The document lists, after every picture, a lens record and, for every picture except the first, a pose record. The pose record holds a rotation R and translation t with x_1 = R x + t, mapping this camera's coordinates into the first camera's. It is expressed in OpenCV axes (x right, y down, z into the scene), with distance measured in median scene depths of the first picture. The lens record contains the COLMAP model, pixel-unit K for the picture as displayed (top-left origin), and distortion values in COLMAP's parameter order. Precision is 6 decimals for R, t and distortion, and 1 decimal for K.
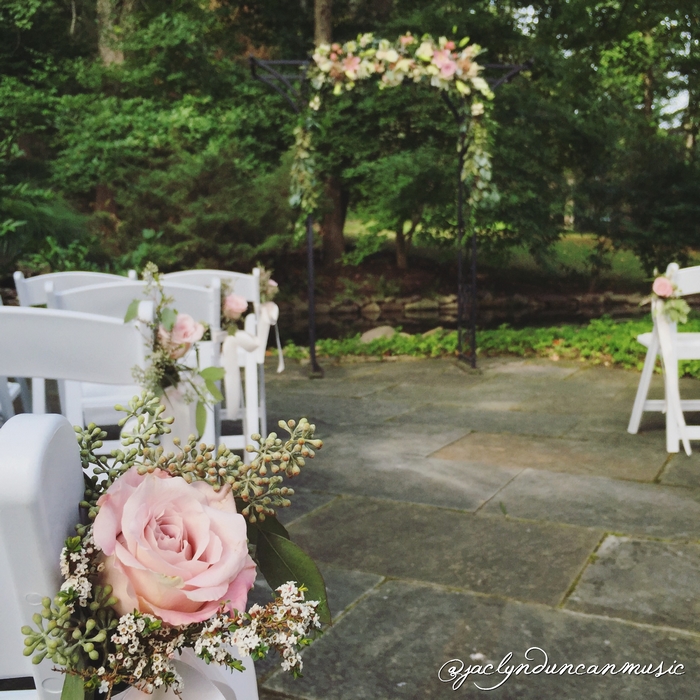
lens RADIAL K [[788.2, 0, 350.1], [0, 788.2, 349.7], [0, 0, 1]] dist [0.009184, 0.000000]
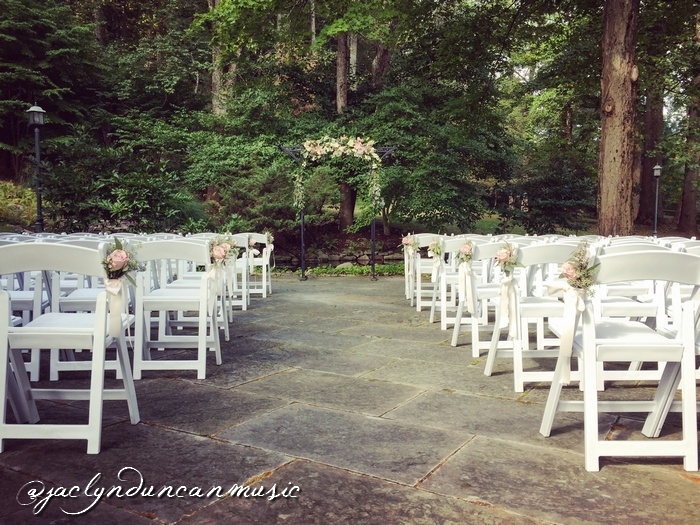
lens RADIAL K [[584.5, 0, 349.7], [0, 584.5, 262.4], [0, 0, 1]] dist [0.009474, -0.001038]
pose [[0.997869, 0.017681, -0.062803, 0.078799], [-0.021224, 0.998194, -0.056199, 0.030170], [0.061696, 0.057412, 0.996442, -0.276793]]
